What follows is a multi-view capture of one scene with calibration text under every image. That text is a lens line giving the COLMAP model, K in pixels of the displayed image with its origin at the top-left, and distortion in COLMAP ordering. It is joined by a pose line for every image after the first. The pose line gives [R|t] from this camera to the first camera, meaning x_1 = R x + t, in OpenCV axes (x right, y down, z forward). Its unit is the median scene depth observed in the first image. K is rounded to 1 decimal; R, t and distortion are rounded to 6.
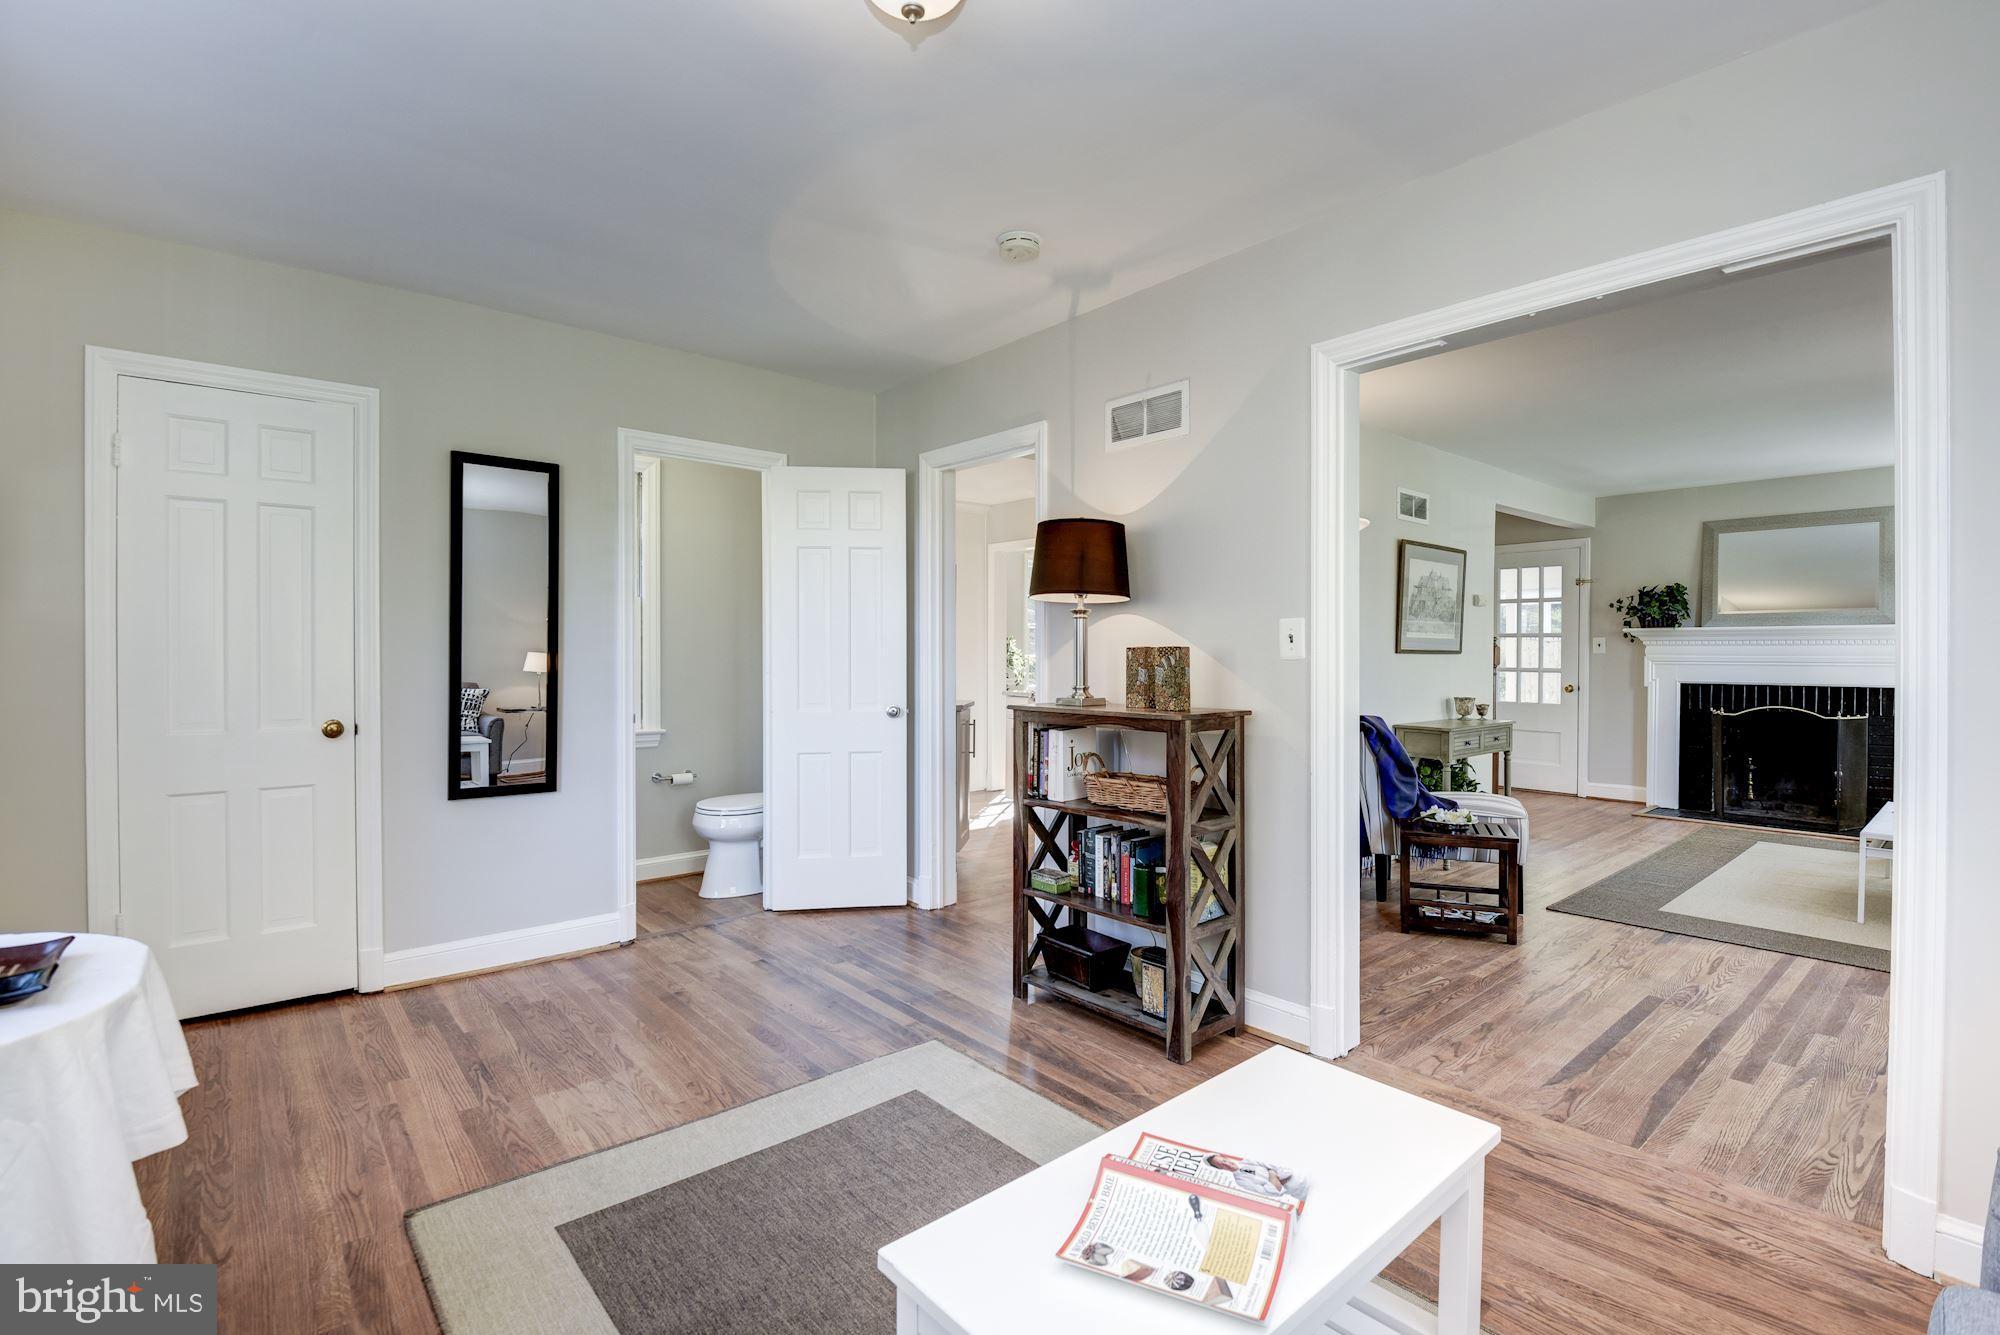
lens RADIAL K [[902.7, 0, 1018.8], [0, 902.7, 655.7], [0, 0, 1]] dist [0.006568, -0.023012]
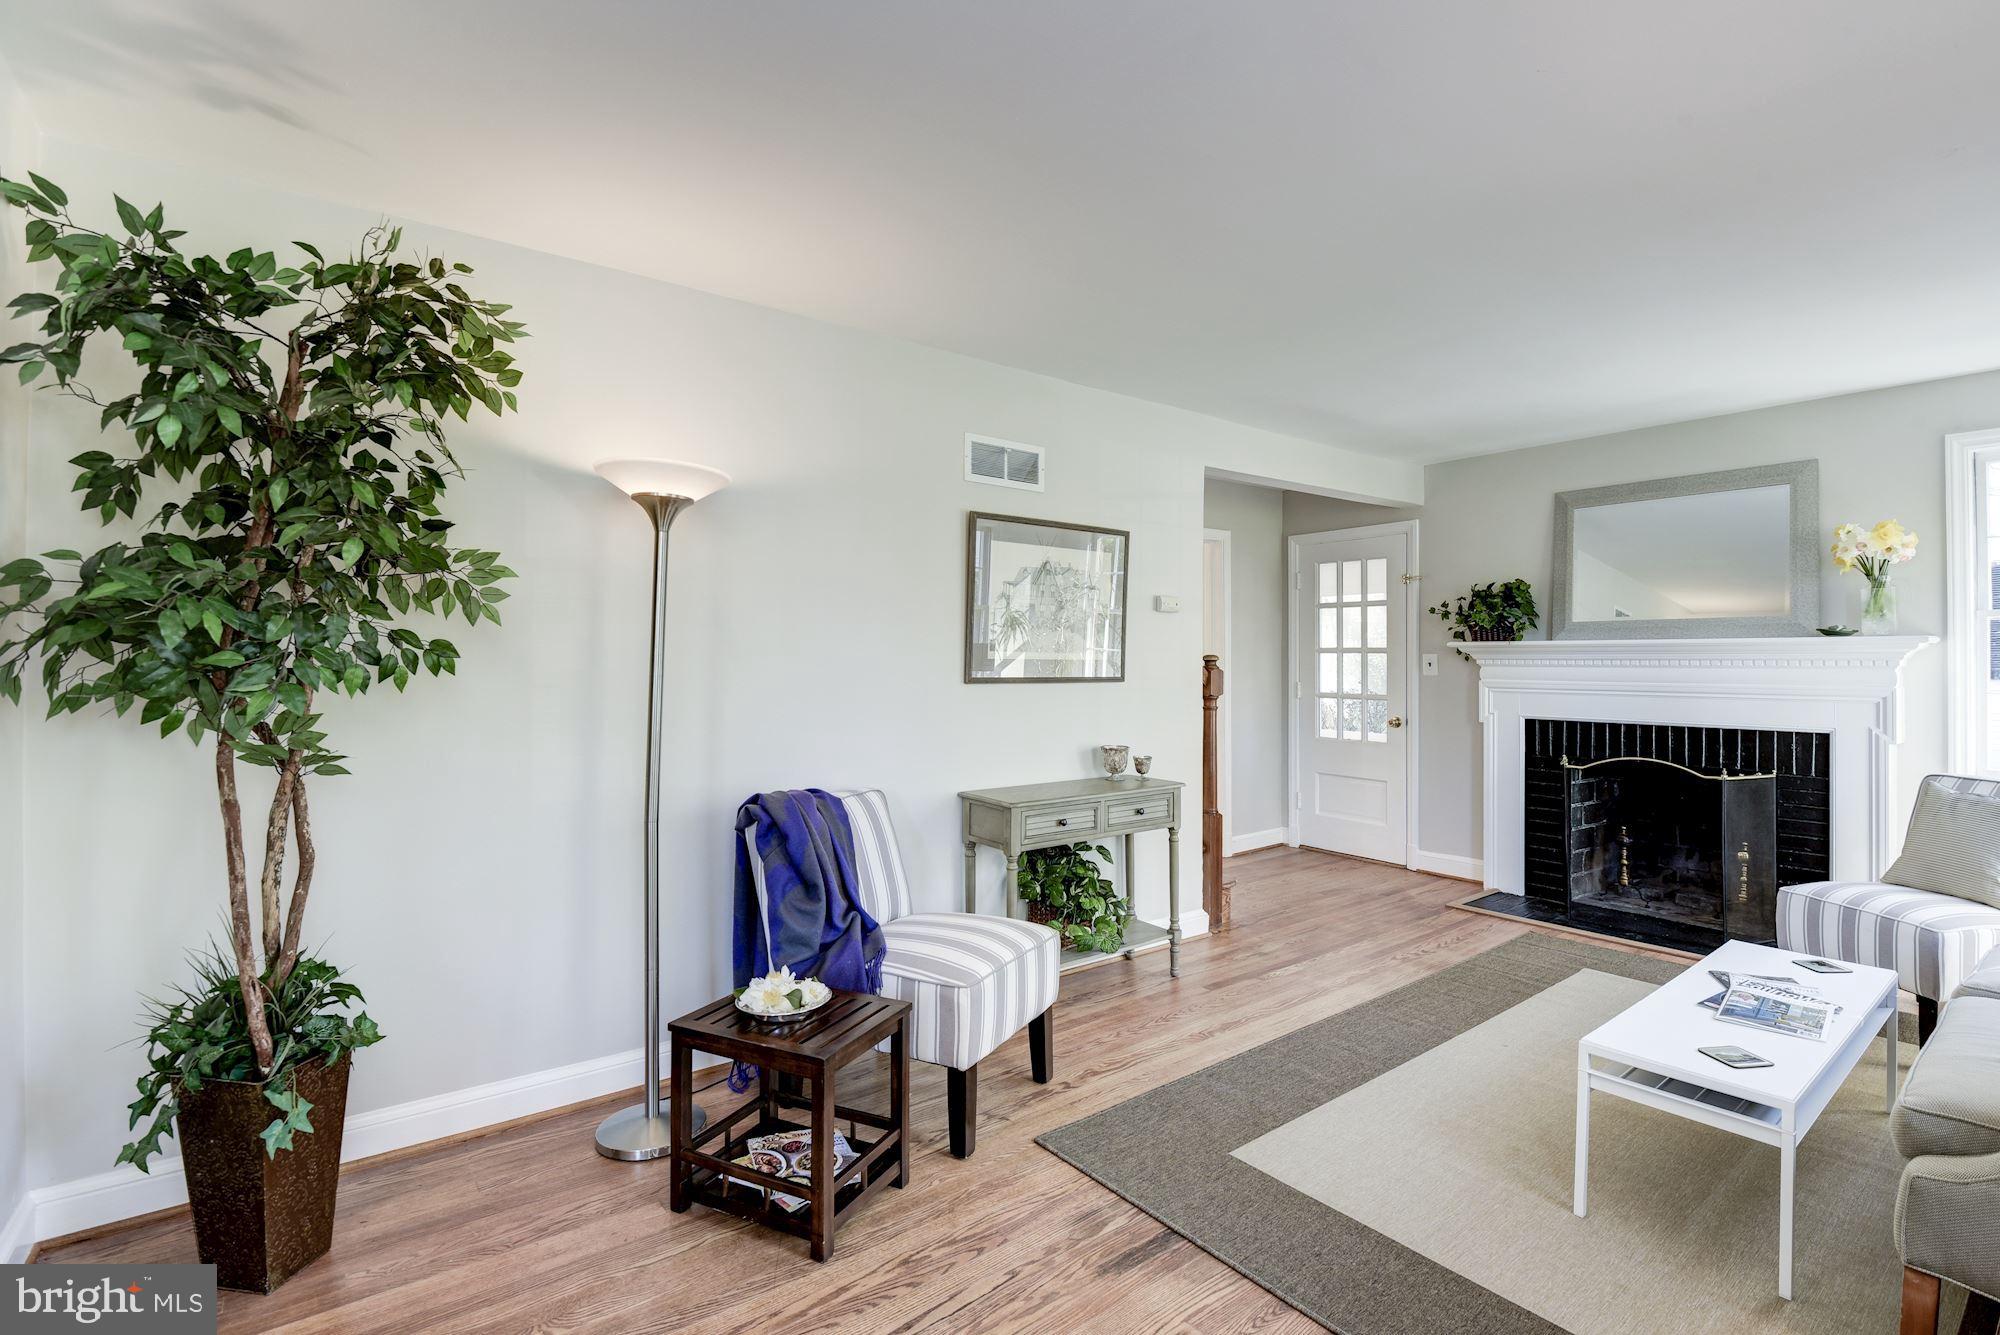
lens RADIAL K [[902.7, 0, 1018.8], [0, 902.7, 655.7], [0, 0, 1]] dist [0.006568, -0.023012]
pose [[0.998324, -0.001651, -0.057843, 0.394913], [0.001102, 0.999954, -0.009522, -0.013807], [0.057856, 0.009442, 0.998280, 0.276243]]
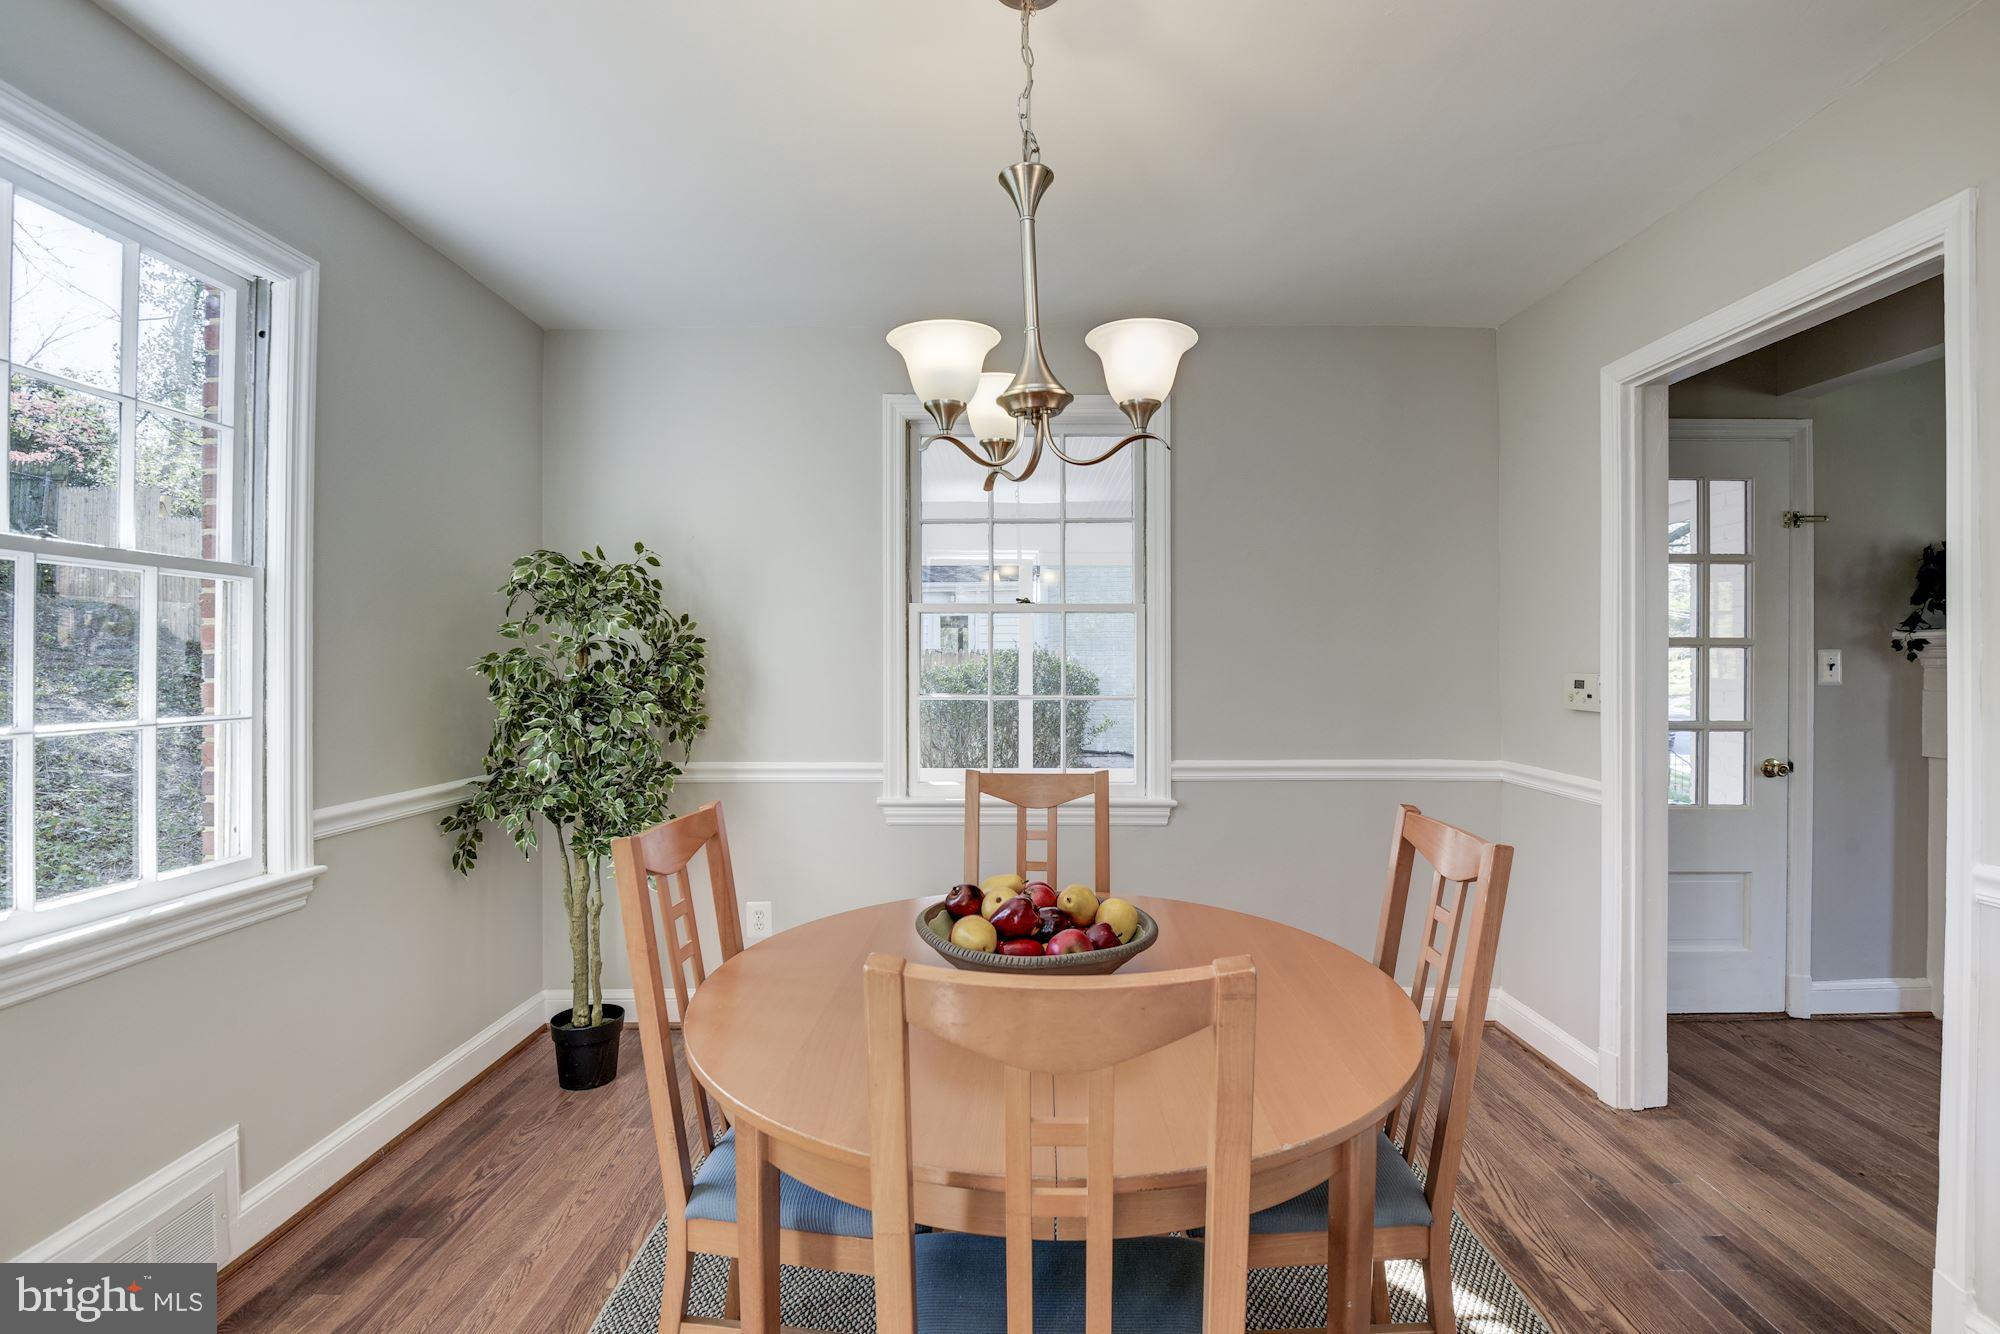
lens RADIAL K [[902.7, 0, 1018.8], [0, 902.7, 655.2], [0, 0, 1]] dist [0.006568, -0.023012]
pose [[0.657191, -0.004114, 0.753713, 0.065683], [0.004411, 0.999989, 0.001612, -0.022346], [-0.753711, 0.002265, 0.657202, 1.141015]]
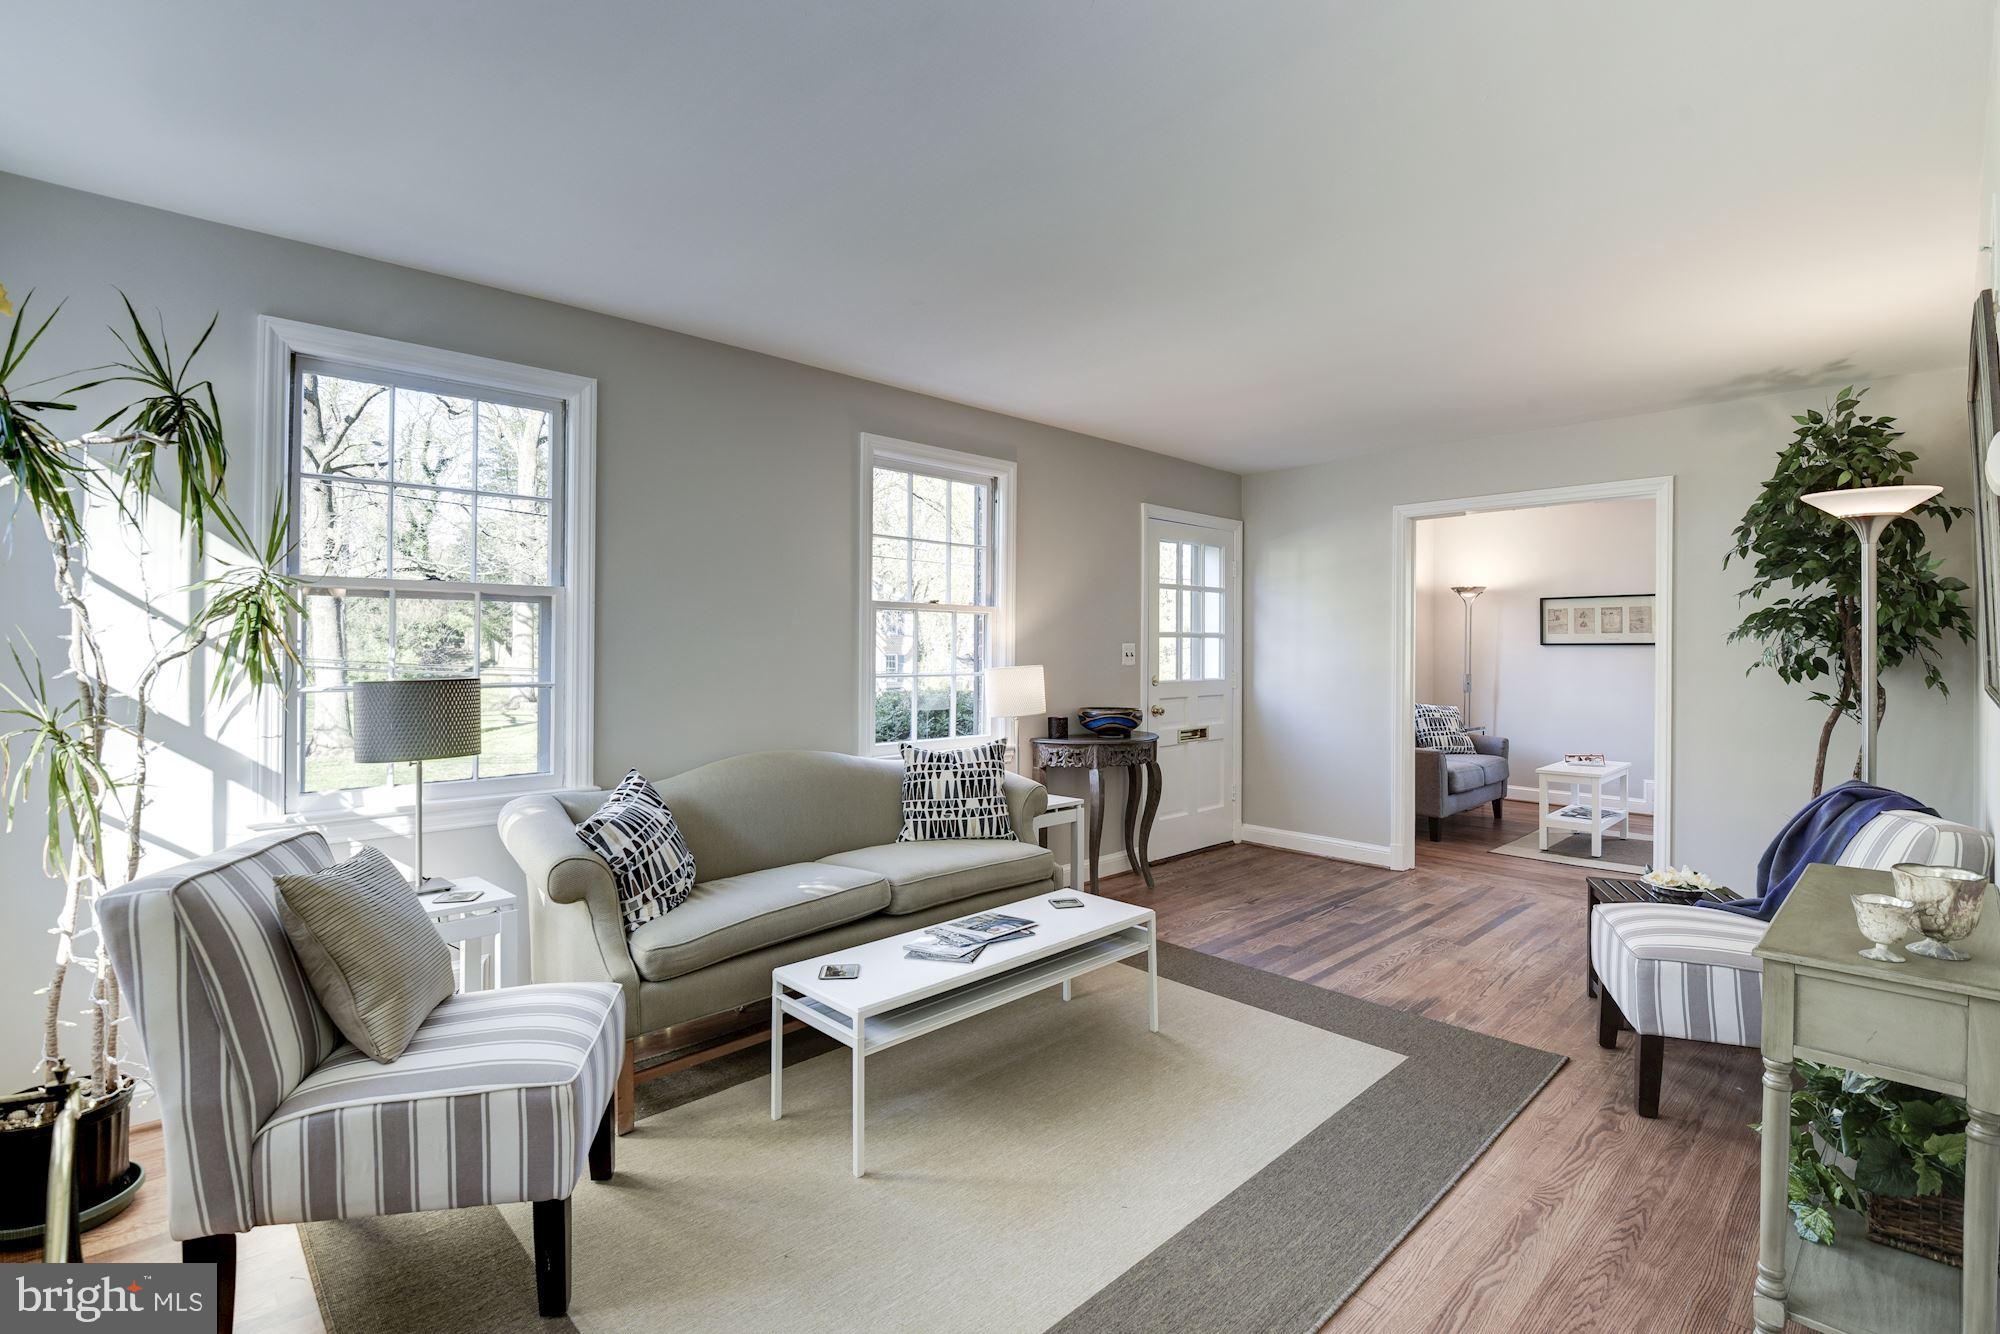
lens RADIAL K [[902.7, 0, 1018.8], [0, 902.7, 655.2], [0, 0, 1]] dist [0.006568, -0.023012]
pose [[-0.998349, -0.011482, -0.056287, 0.673952], [-0.012304, 0.999822, 0.014276, -0.017434], [0.056113, 0.014945, -0.998313, 1.067764]]
